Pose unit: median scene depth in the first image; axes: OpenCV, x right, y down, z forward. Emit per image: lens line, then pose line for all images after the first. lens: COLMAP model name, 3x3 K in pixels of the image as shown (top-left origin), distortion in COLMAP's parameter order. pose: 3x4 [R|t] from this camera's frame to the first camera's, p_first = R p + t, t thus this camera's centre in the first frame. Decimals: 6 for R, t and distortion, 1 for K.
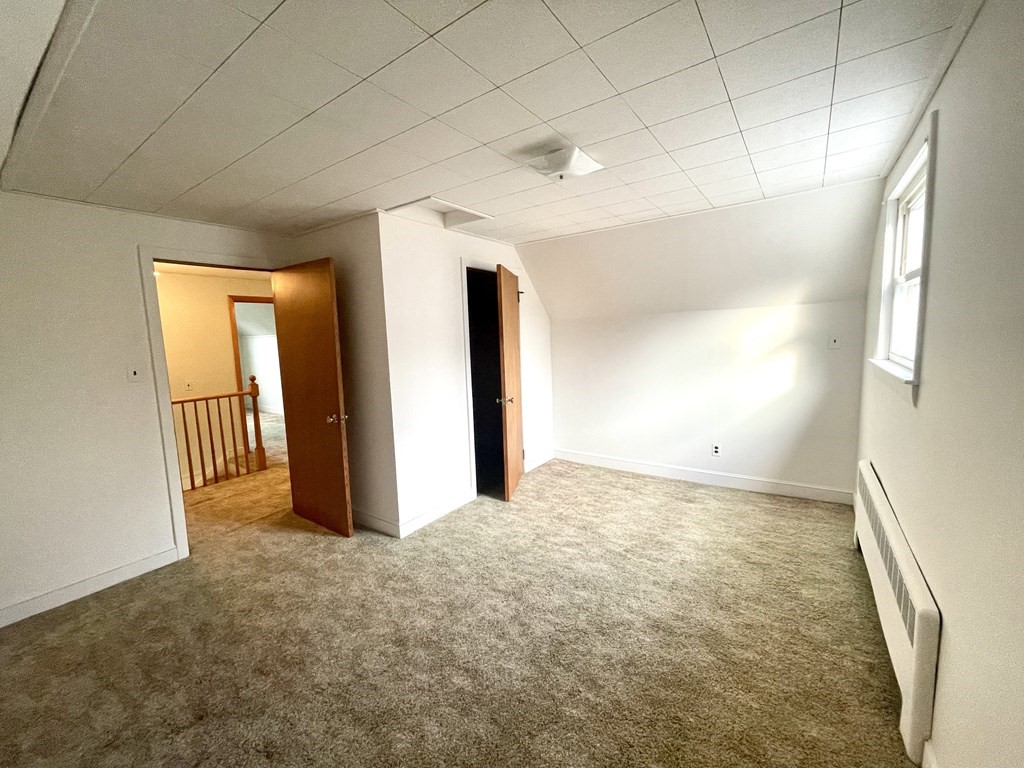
lens RADIAL K [[412.3, 0, 512.0], [0, 412.3, 384.0], [0, 0, 1]] dist [-0.006559, -0.000309]
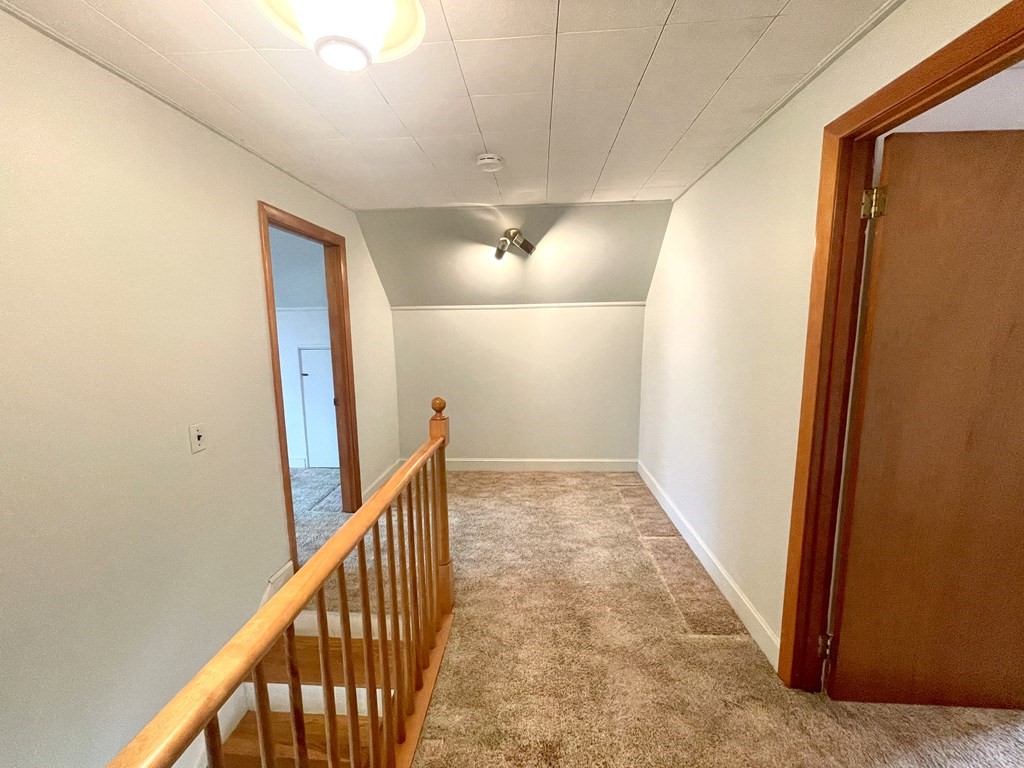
lens RADIAL K [[412.3, 0, 512.0], [0, 412.3, 384.0], [0, 0, 1]] dist [-0.006559, -0.000309]
pose [[0.857965, -0.040959, 0.512073, -0.781757], [0.039005, 0.999133, 0.014564, -0.037799], [-0.512225, 0.007478, 0.858819, 0.593808]]
